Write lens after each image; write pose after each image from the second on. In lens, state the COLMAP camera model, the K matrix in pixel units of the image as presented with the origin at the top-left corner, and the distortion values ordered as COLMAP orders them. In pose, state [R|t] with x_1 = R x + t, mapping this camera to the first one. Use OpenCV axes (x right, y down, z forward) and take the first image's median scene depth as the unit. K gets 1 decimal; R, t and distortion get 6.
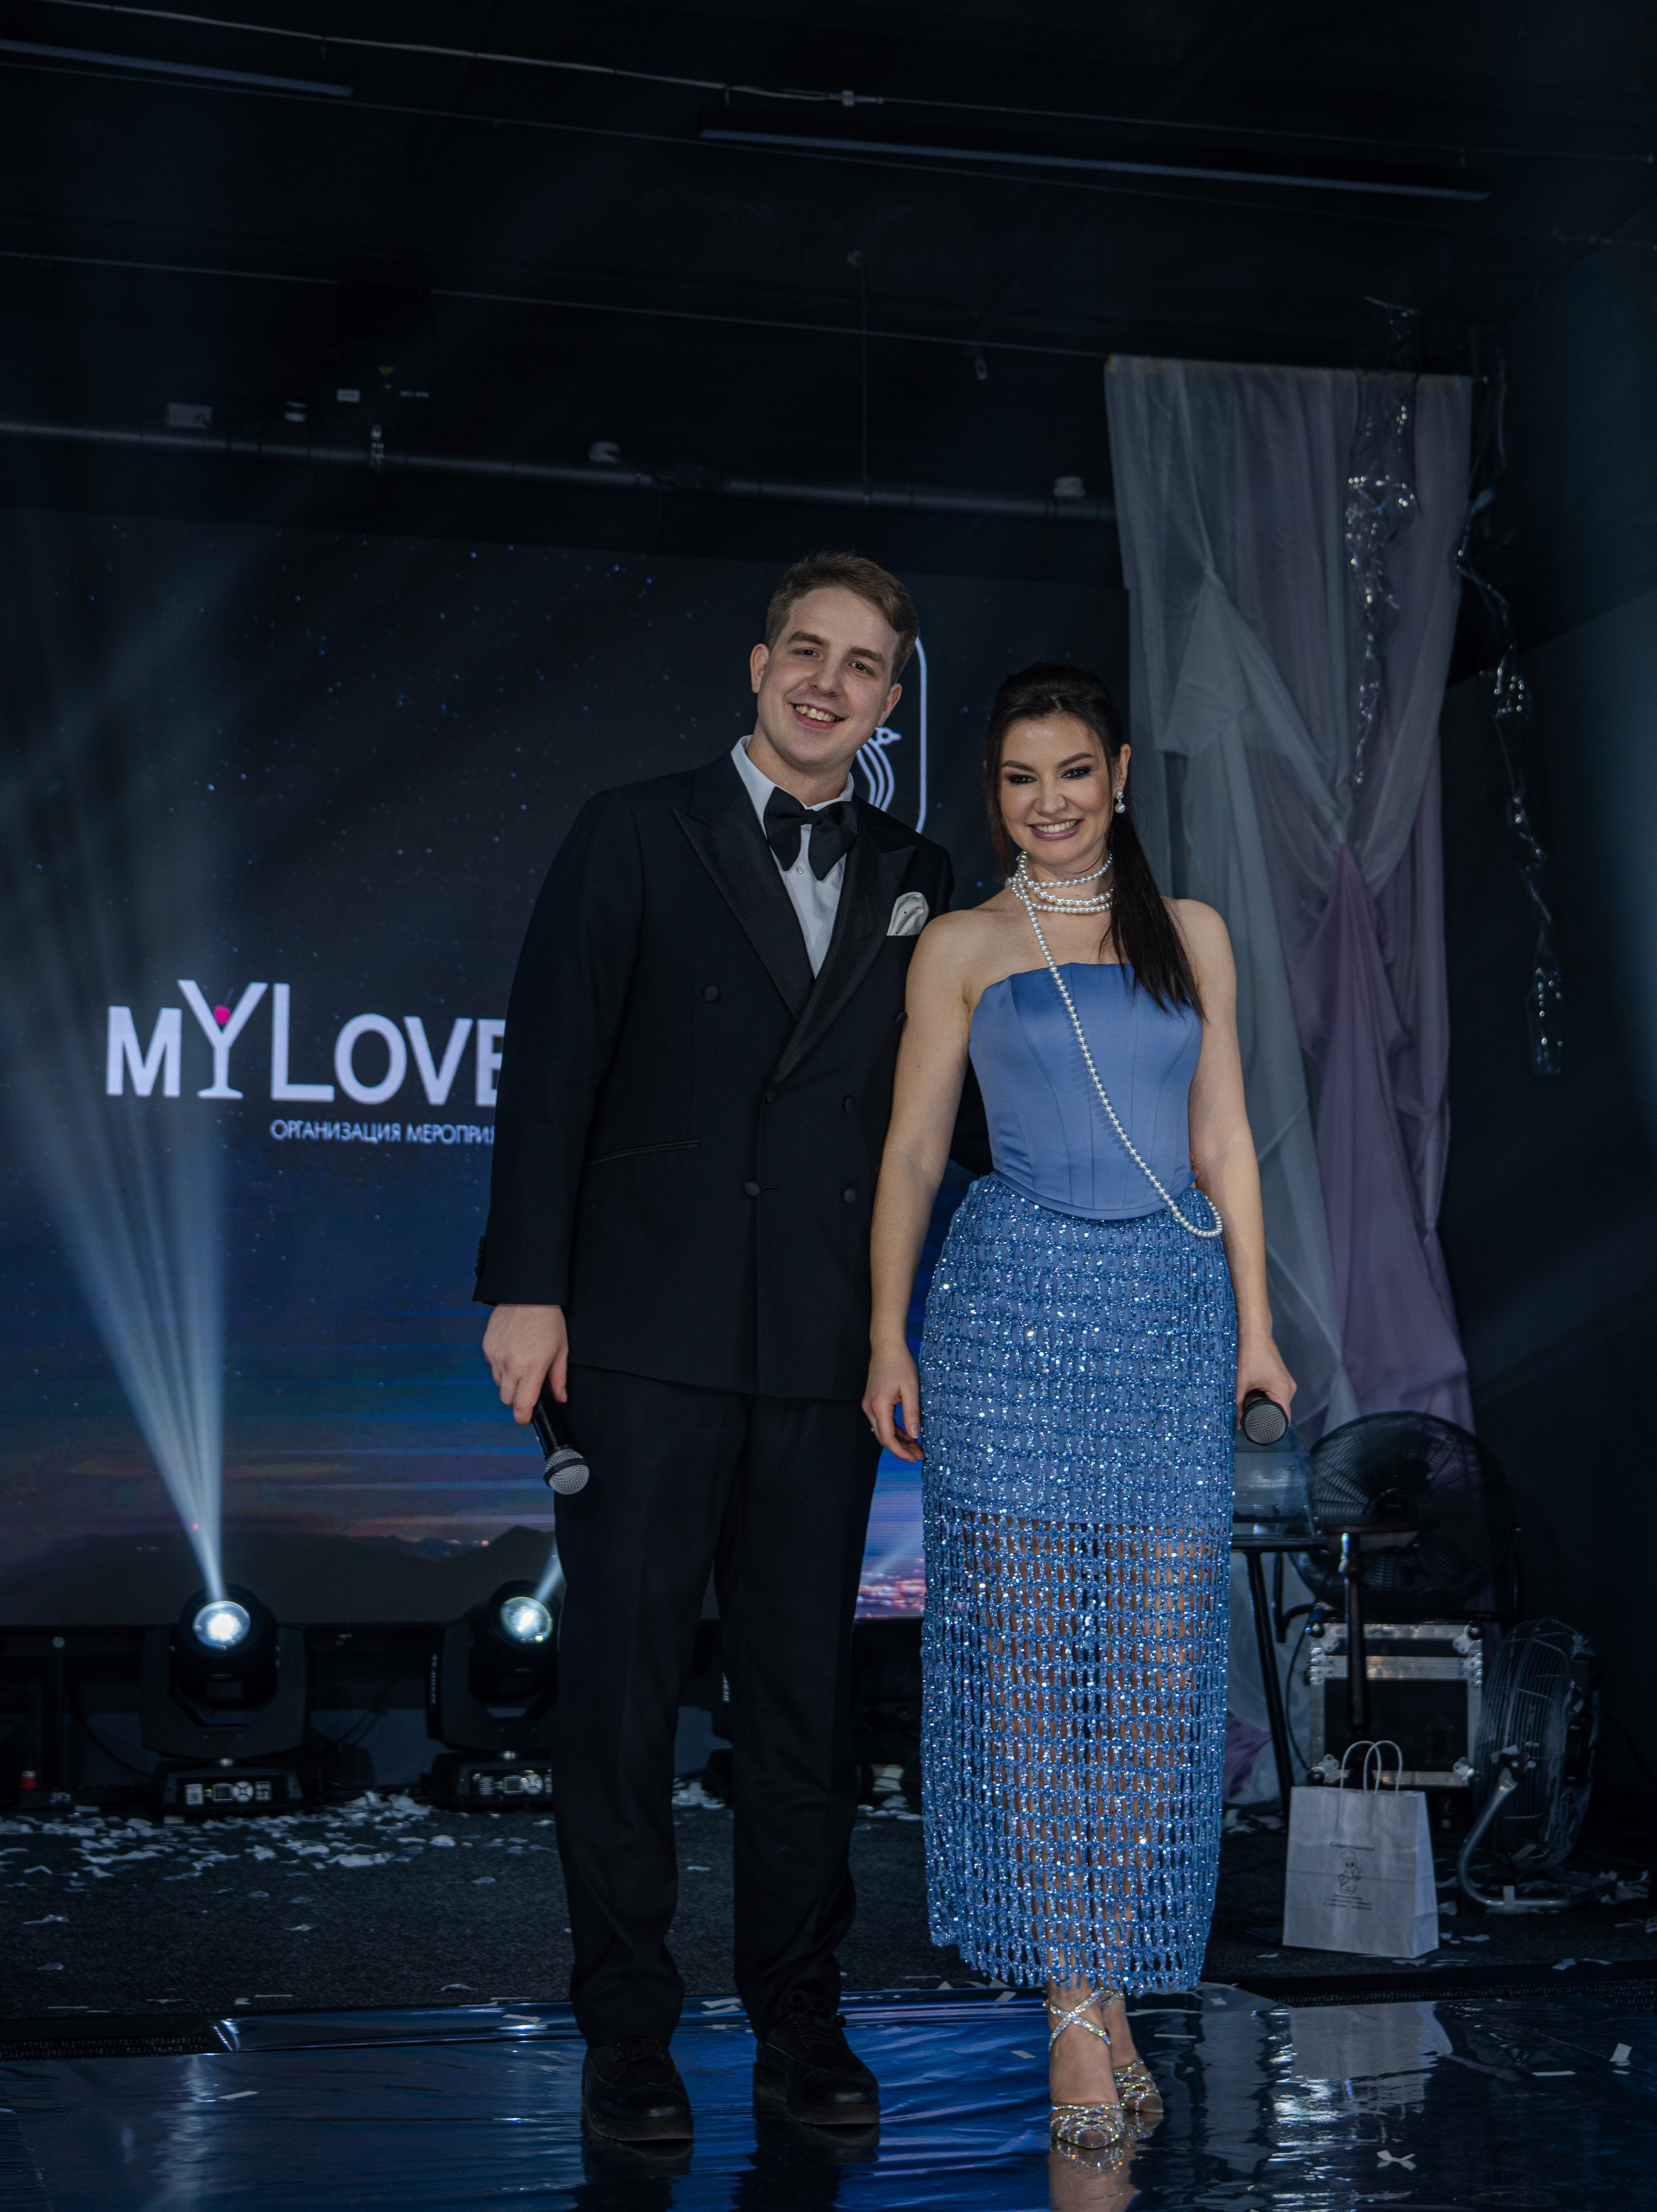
lens RADIAL K [[3304.4, 0, 828.5], [0, 3304.4, 1106.0], [0, 0, 1]] dist [-0.016173, 0.001910]
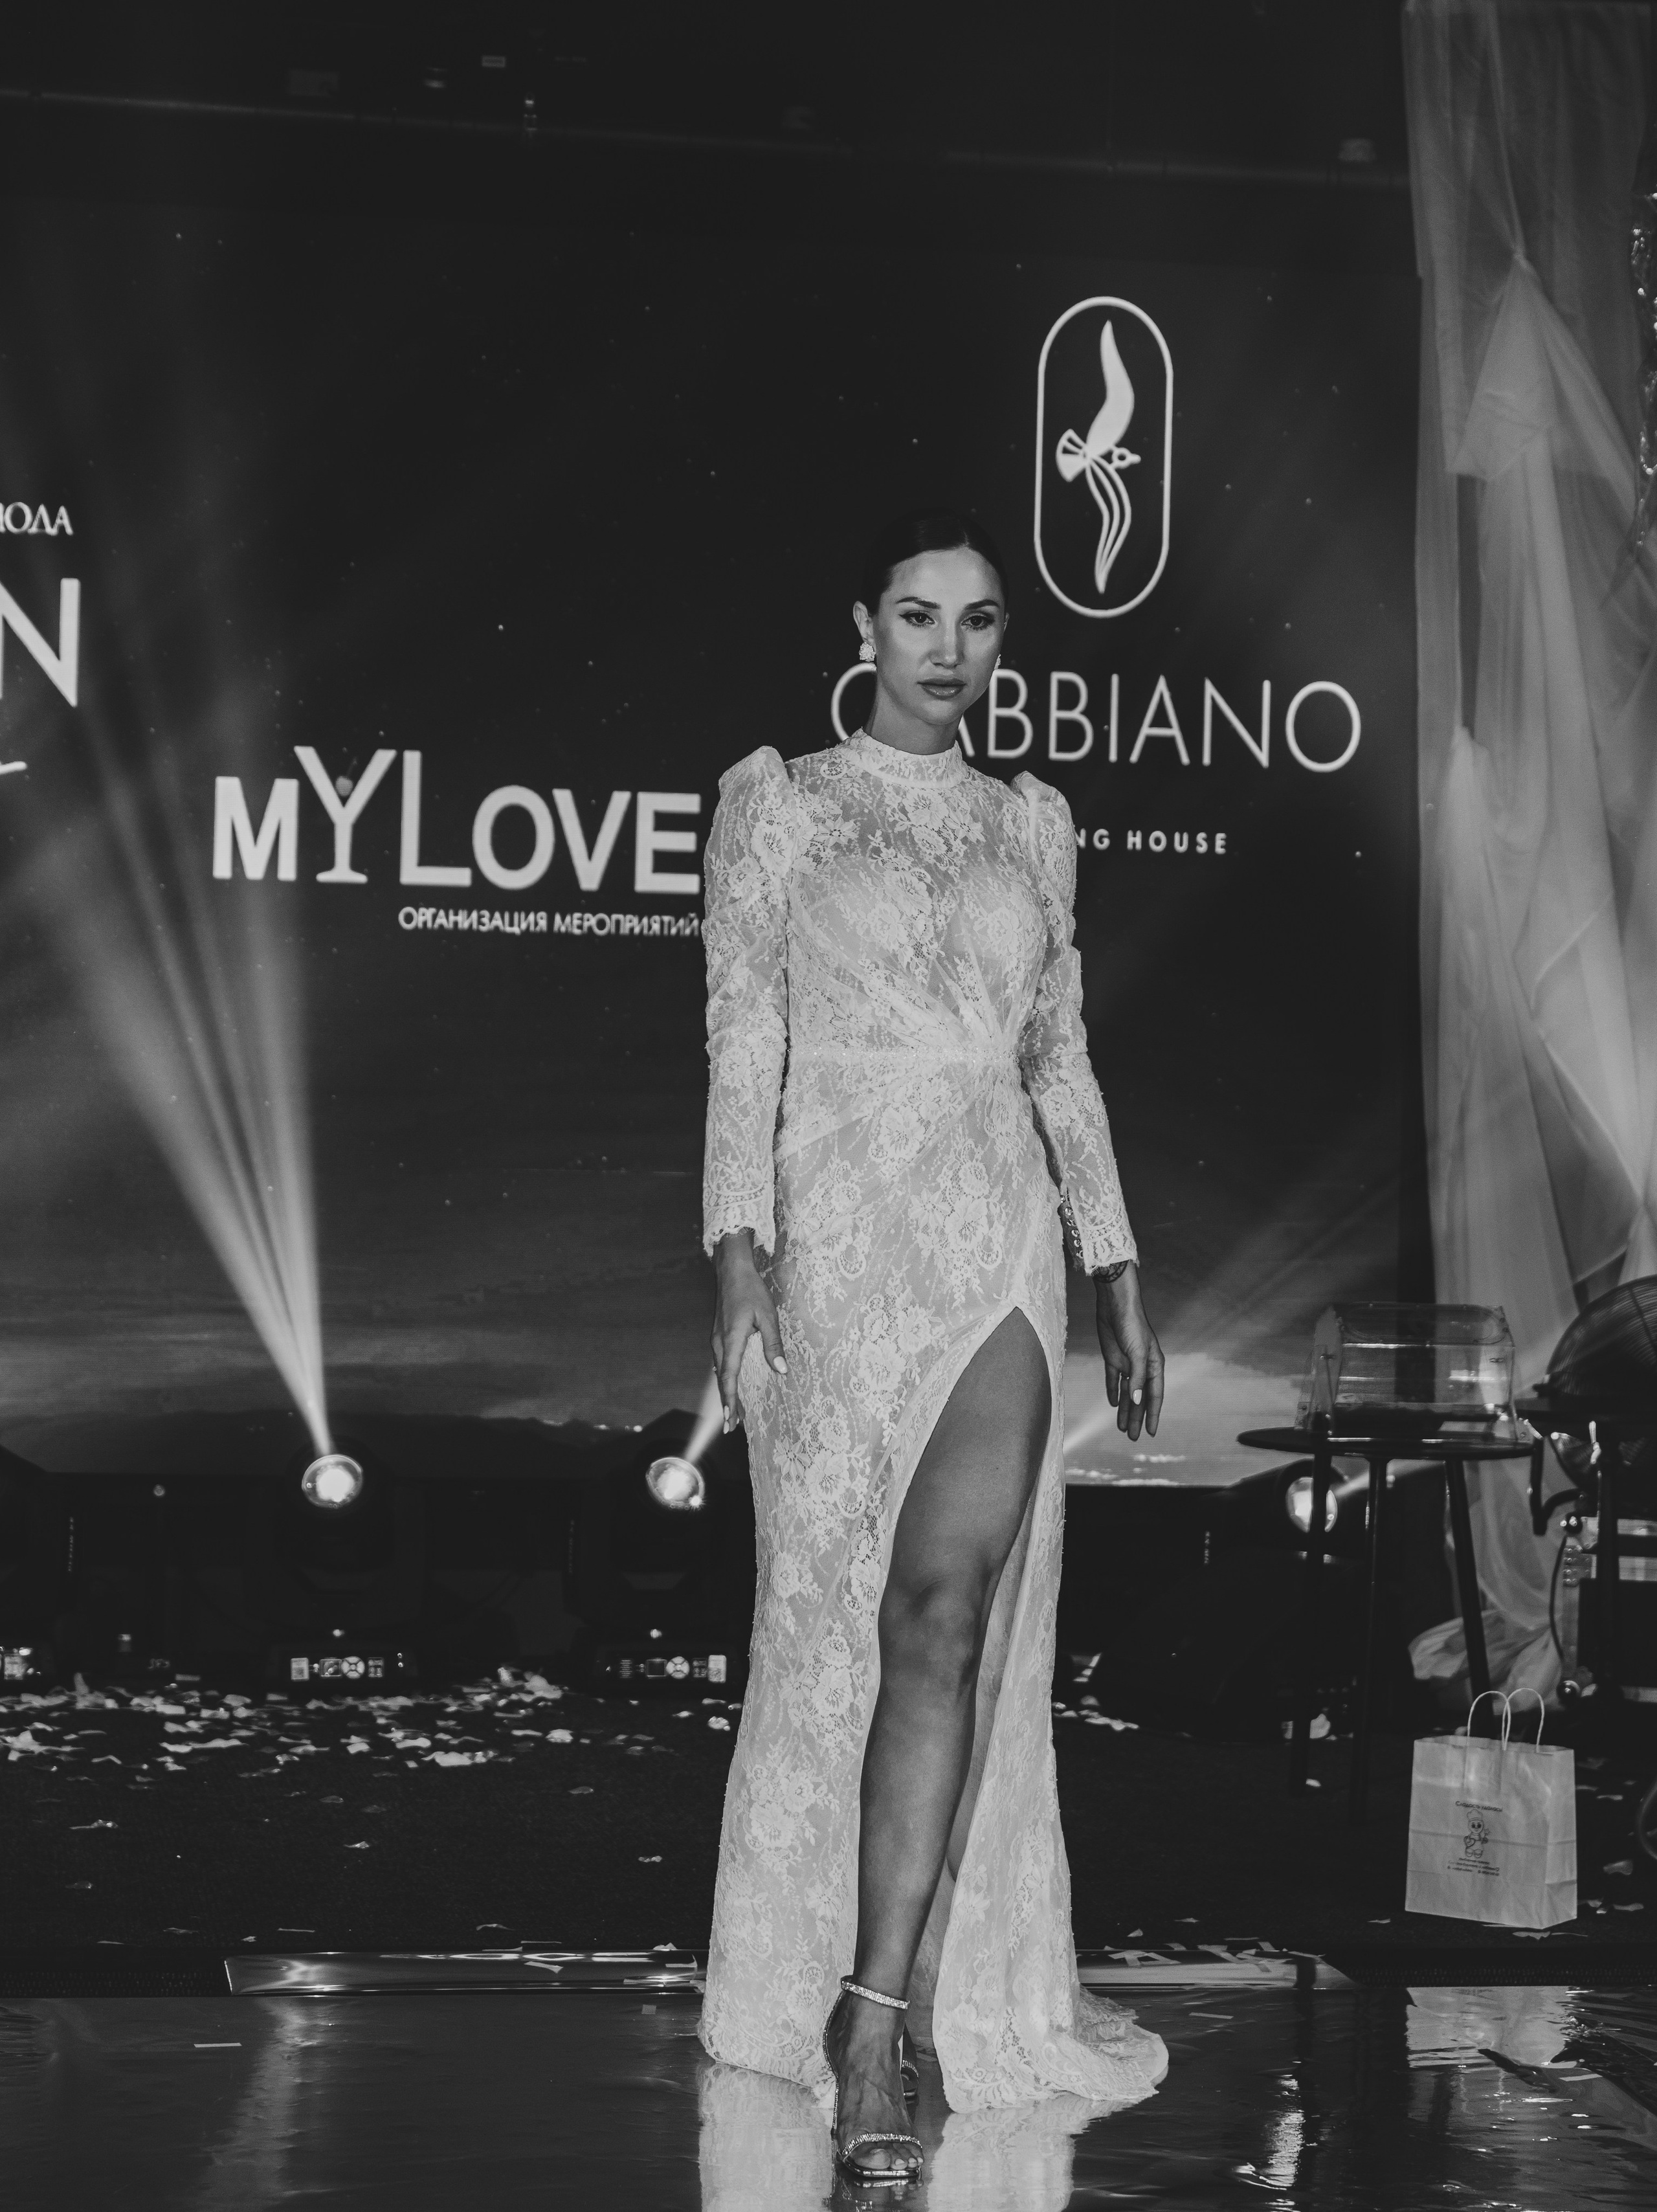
lens RADIAL K [[4129.4, 0, 828.5], [0, 4129.4, 1106.0], [0, 0, 1]] dist [-0.025624, 0.087318]
pose [[0.995327, 0.020874, -0.094277, 0.049227], [-0.012825, 0.996282, 0.085193, -0.038174], [0.095705, -0.083586, 0.991894, -0.080466]]
